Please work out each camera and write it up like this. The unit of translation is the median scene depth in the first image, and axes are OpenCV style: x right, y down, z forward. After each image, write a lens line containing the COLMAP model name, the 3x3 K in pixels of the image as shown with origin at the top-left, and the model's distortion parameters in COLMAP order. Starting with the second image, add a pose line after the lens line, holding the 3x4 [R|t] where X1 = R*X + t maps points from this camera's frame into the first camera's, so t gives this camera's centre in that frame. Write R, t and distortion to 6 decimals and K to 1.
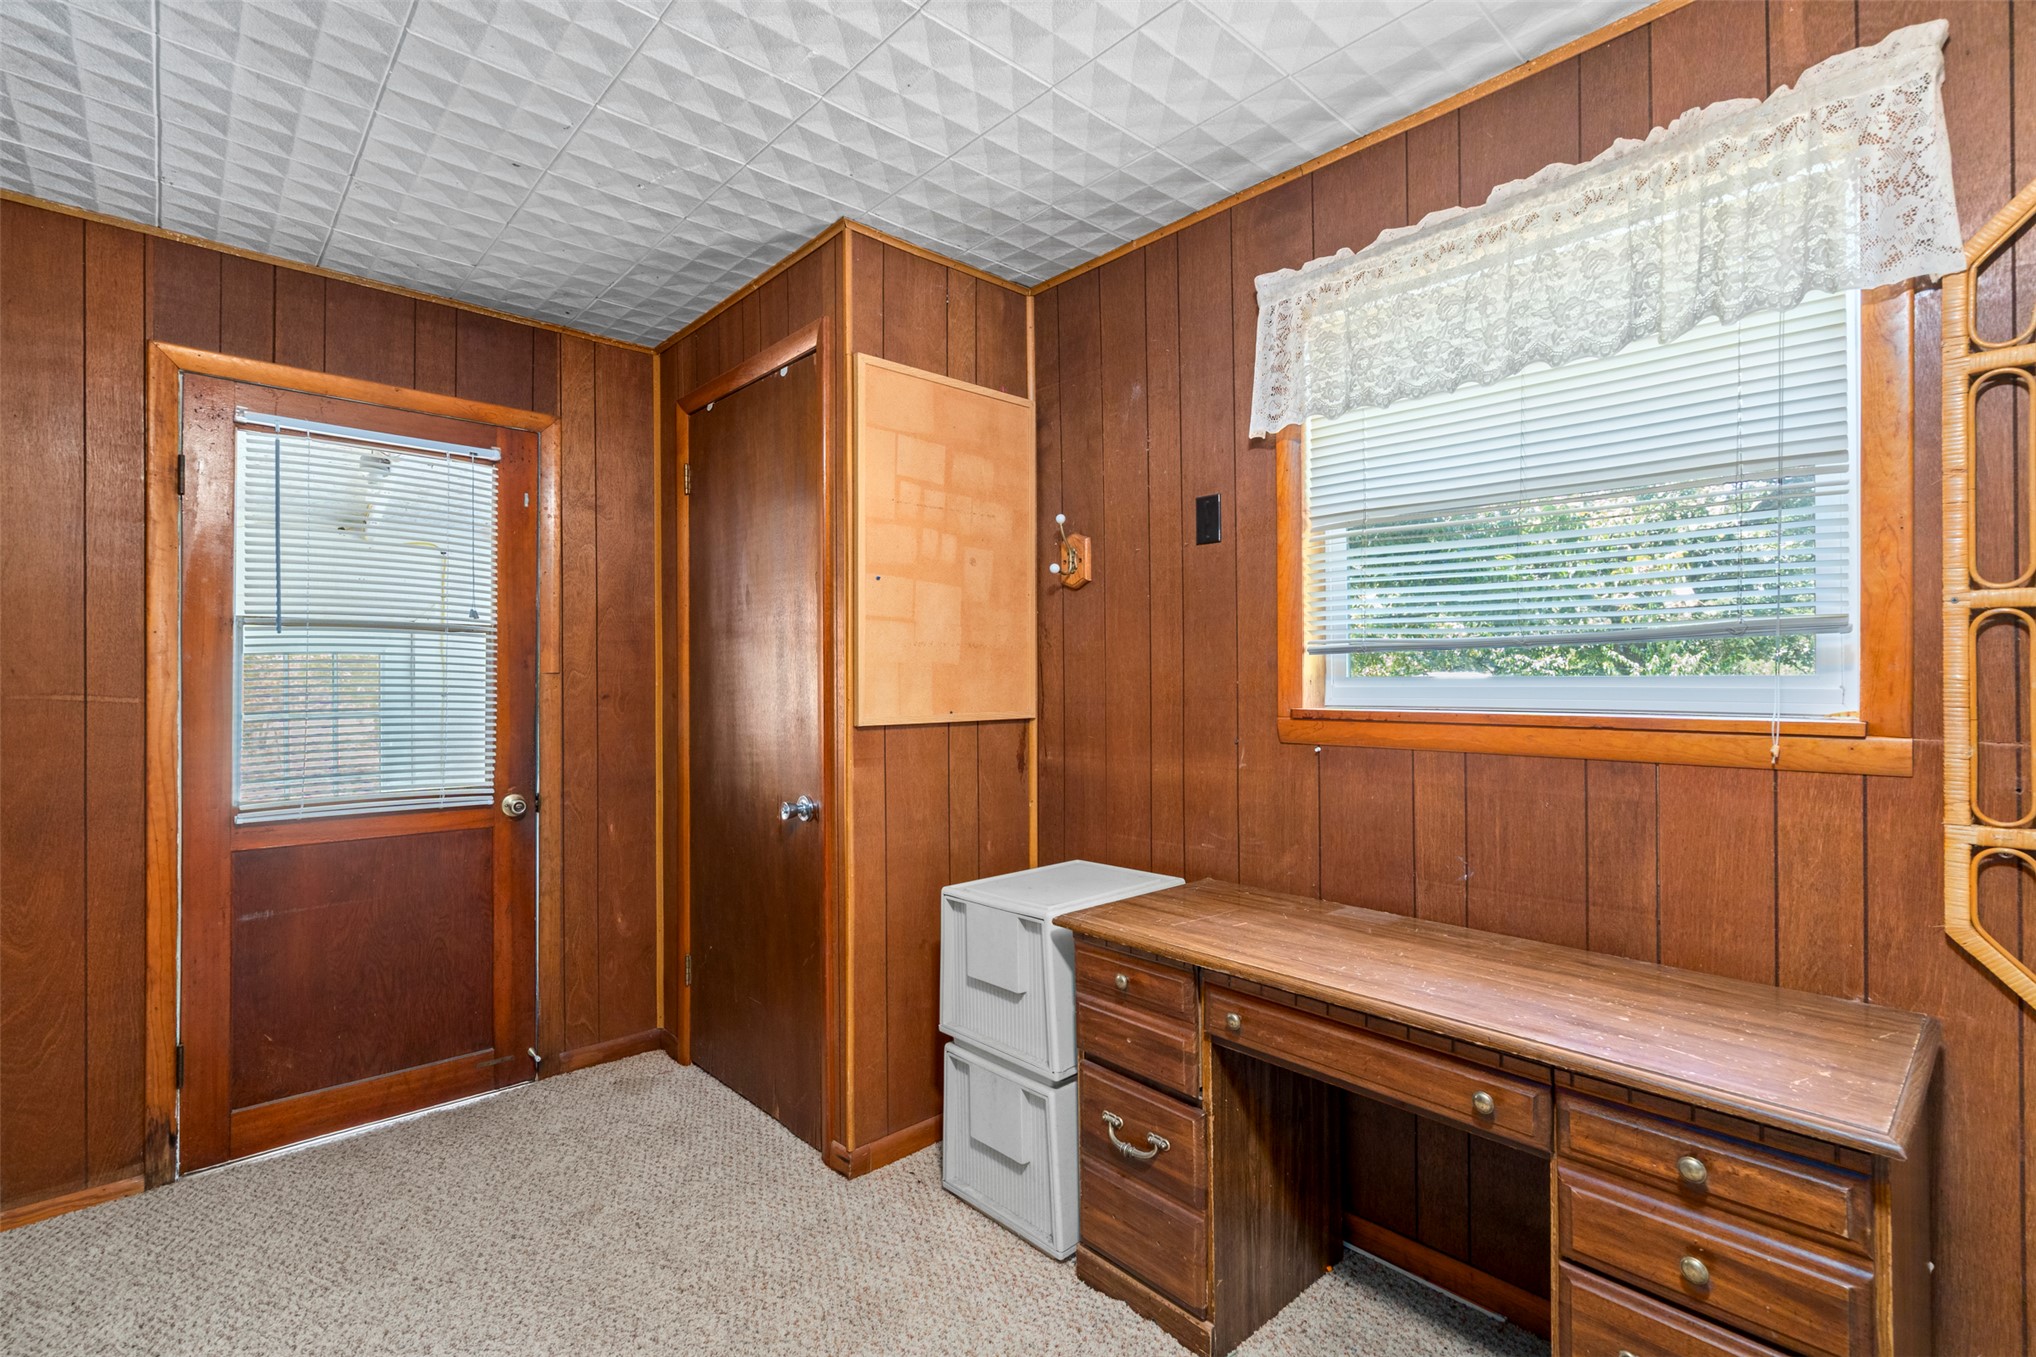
lens RADIAL K [[924.5, 0, 992.5], [0, 924.5, 668.5], [0, 0, 1]] dist [-0.004538, 0.000966]
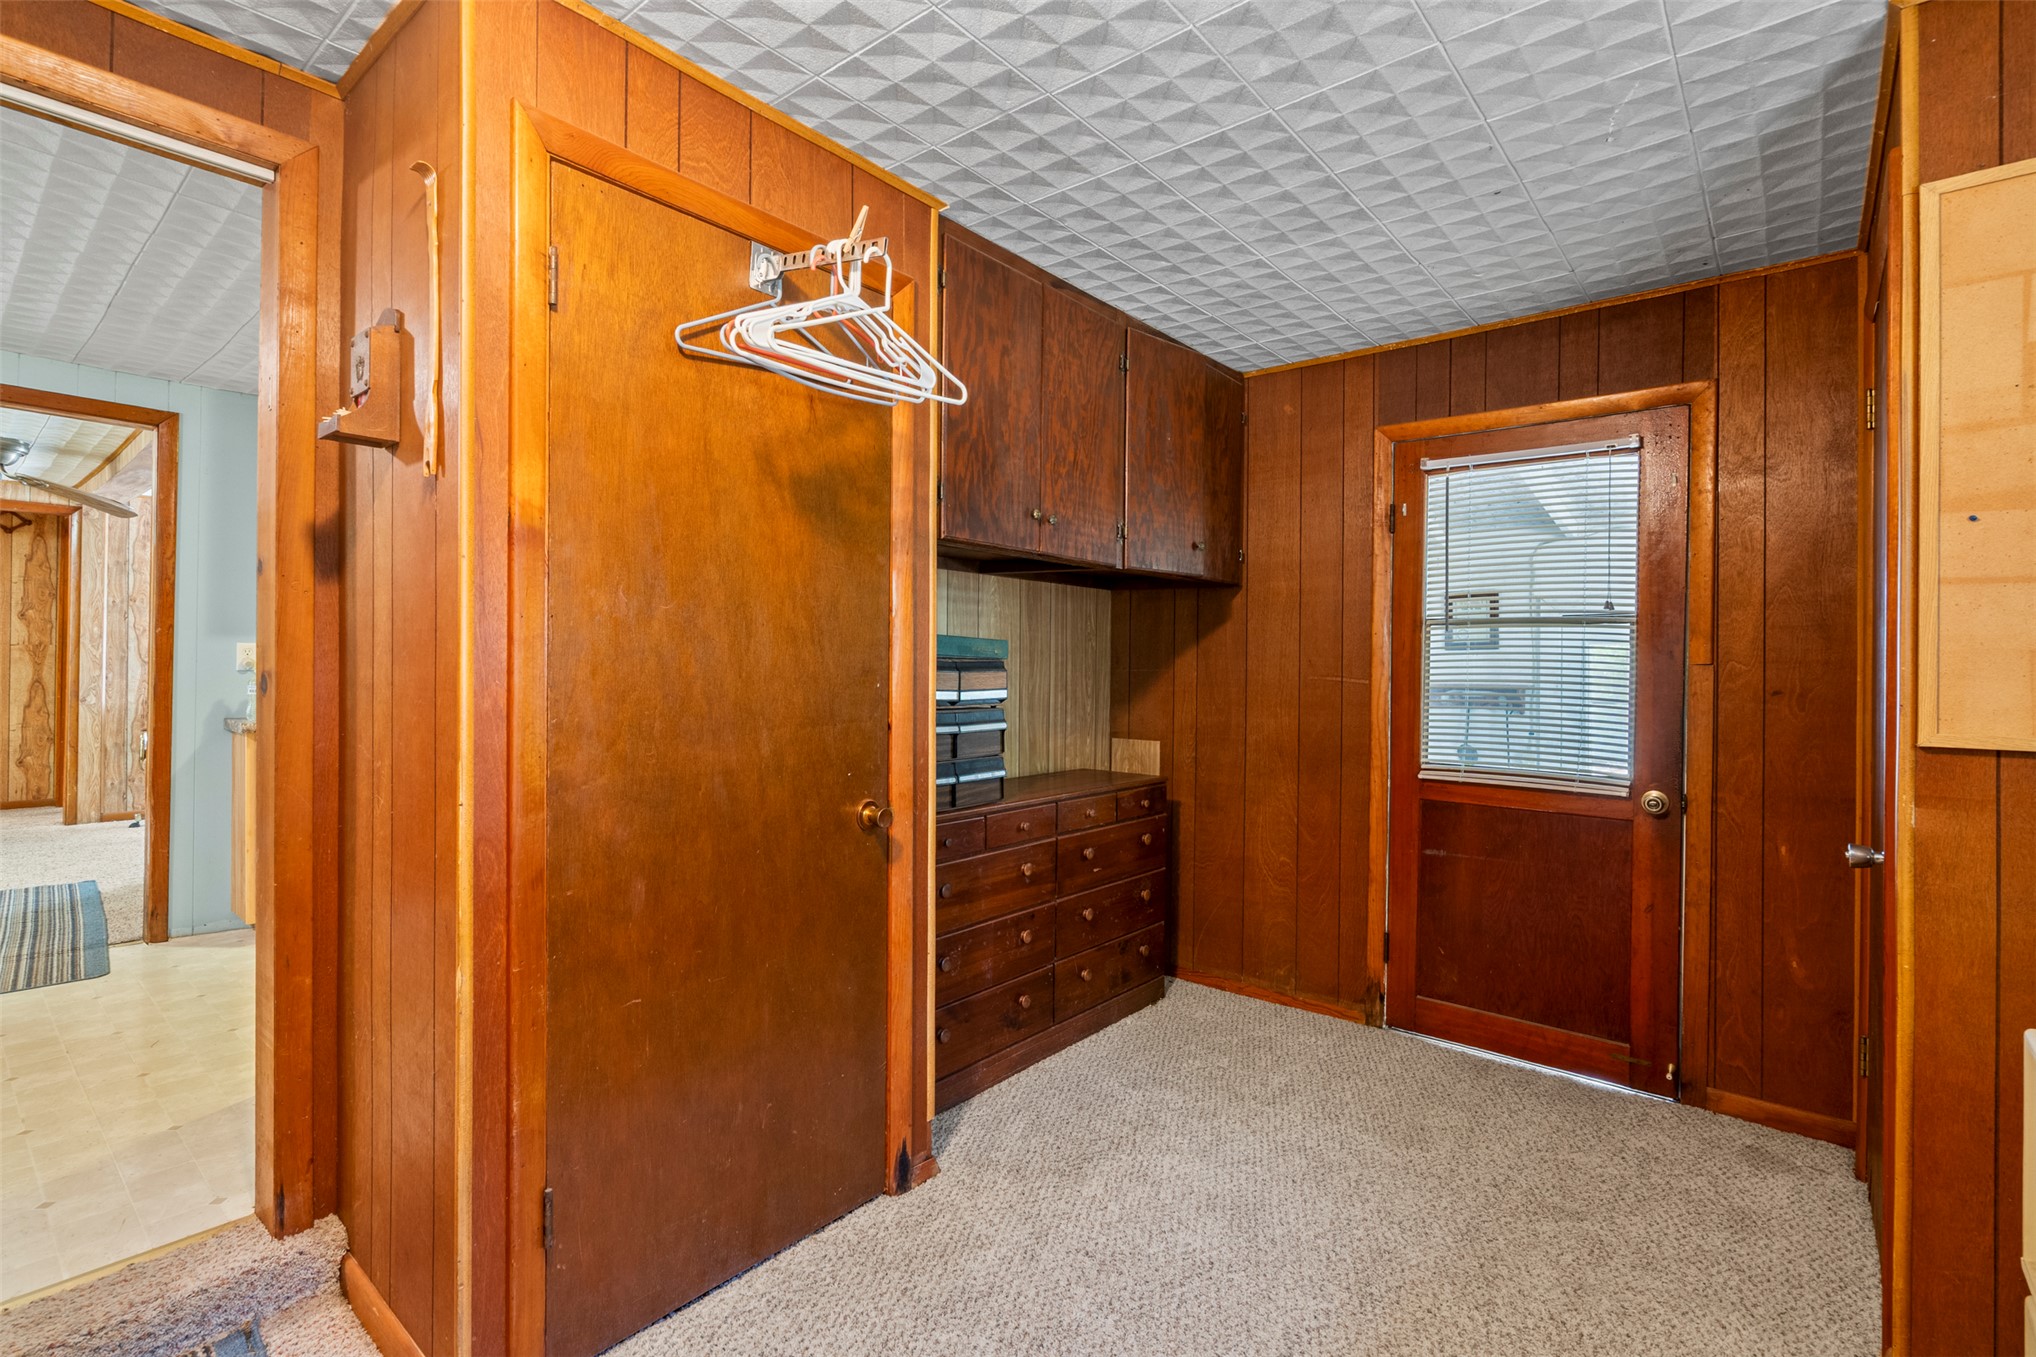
lens RADIAL K [[930.8, 0, 1014.8], [0, 930.8, 656.4], [0, 0, 1]] dist [0.003837, 0.000481]
pose [[0.134428, -0.002902, -0.990919, 0.365042], [0.001026, 0.999996, -0.002790, -0.001056], [0.990923, -0.000641, 0.134430, 0.220490]]
